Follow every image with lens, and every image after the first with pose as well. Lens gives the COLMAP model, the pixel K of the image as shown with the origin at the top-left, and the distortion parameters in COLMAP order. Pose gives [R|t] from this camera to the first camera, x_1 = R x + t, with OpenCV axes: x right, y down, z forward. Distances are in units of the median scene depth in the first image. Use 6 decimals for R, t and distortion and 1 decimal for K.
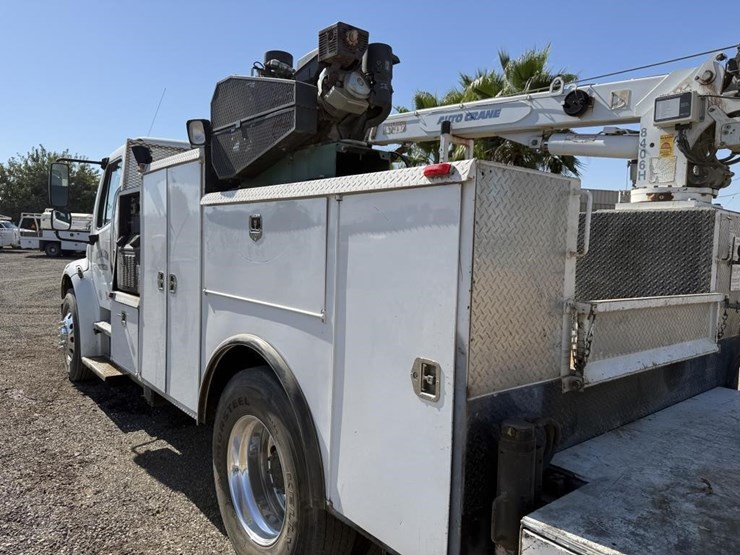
lens RADIAL K [[539.0, 0, 369.0], [0, 539.0, 275.2], [0, 0, 1]] dist [0.003925, -0.001114]
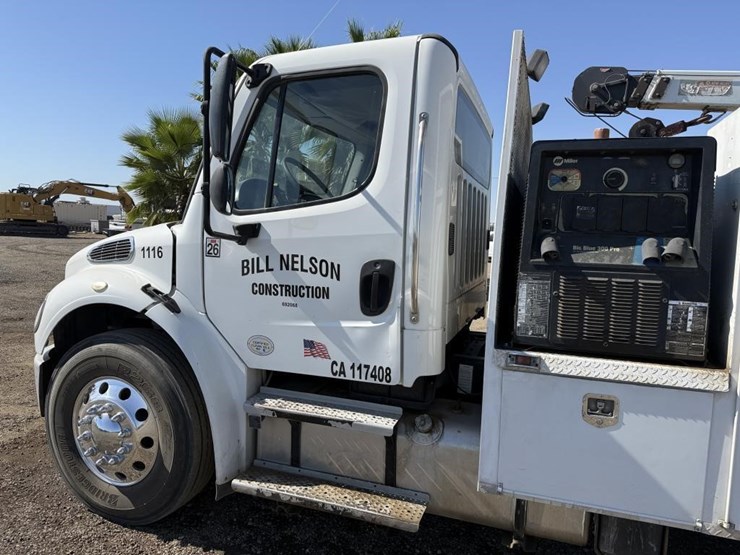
lens RADIAL K [[532.2, 0, 368.8], [0, 532.2, 276.8], [0, 0, 1]] dist [0.125766, -0.221012]
pose [[0.857427, -0.036031, 0.513343, -1.173217], [0.014197, 0.998822, 0.046394, -0.085082], [-0.514410, -0.032492, 0.856929, 0.936567]]
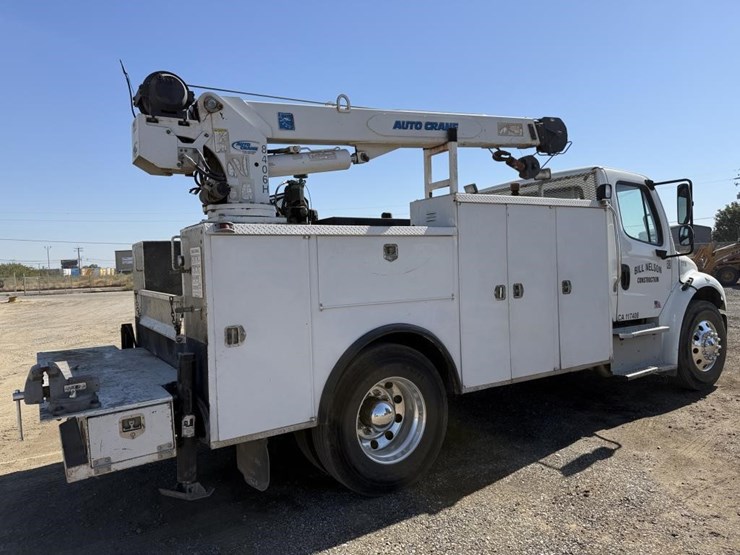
lens RADIAL K [[518.9, 0, 370.0], [0, 518.9, 277.5], [0, 0, 1]] dist [0.083943, -0.135224]
pose [[0.085545, -0.030705, 0.995861, -2.744916], [0.062541, 0.997719, 0.025390, -0.140543], [-0.994369, 0.060111, 0.087270, 2.517730]]
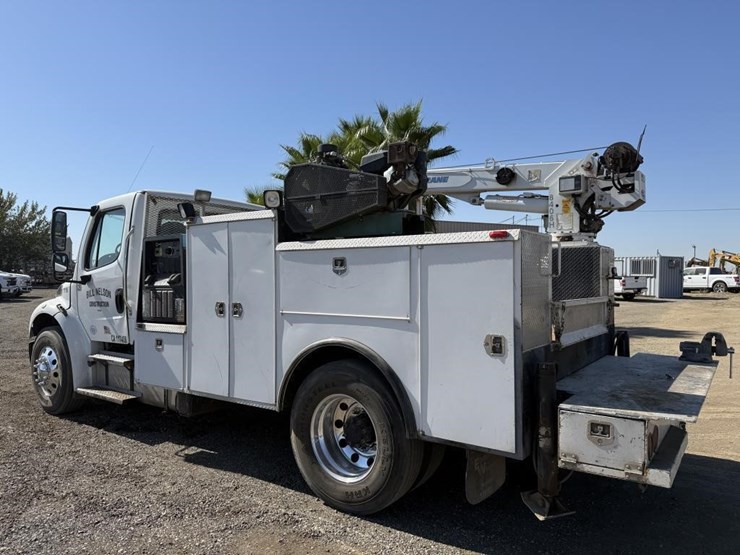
lens RADIAL K [[532.2, 0, 368.8], [0, 532.2, 276.8], [0, 0, 1]] dist [0.125766, -0.221012]
pose [[0.966784, -0.035108, 0.253172, -0.410132], [0.048343, 0.997760, -0.046243, 0.011912], [-0.250982, 0.056946, 0.966315, -0.368597]]
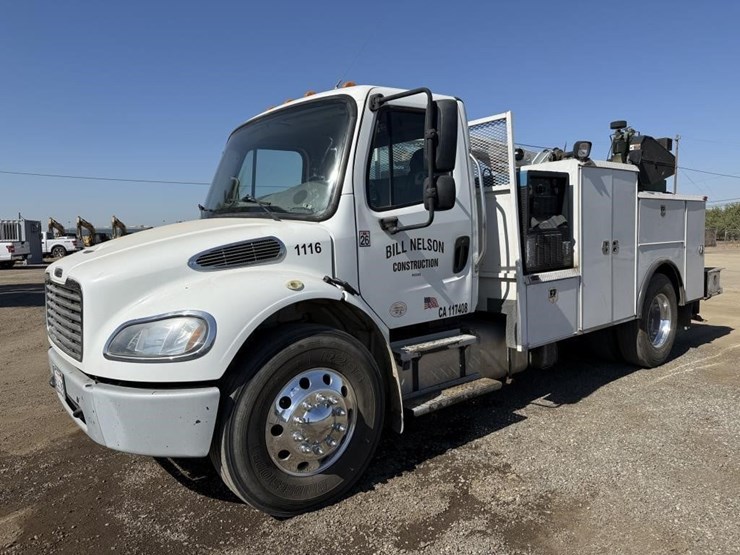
lens RADIAL K [[518.9, 0, 370.0], [0, 518.9, 277.5], [0, 0, 1]] dist [0.083943, -0.135224]
pose [[-0.004844, -0.117287, 0.993086, -1.980701], [0.084662, 0.989484, 0.117274, -0.140293], [-0.996398, 0.084645, 0.005137, 1.816593]]
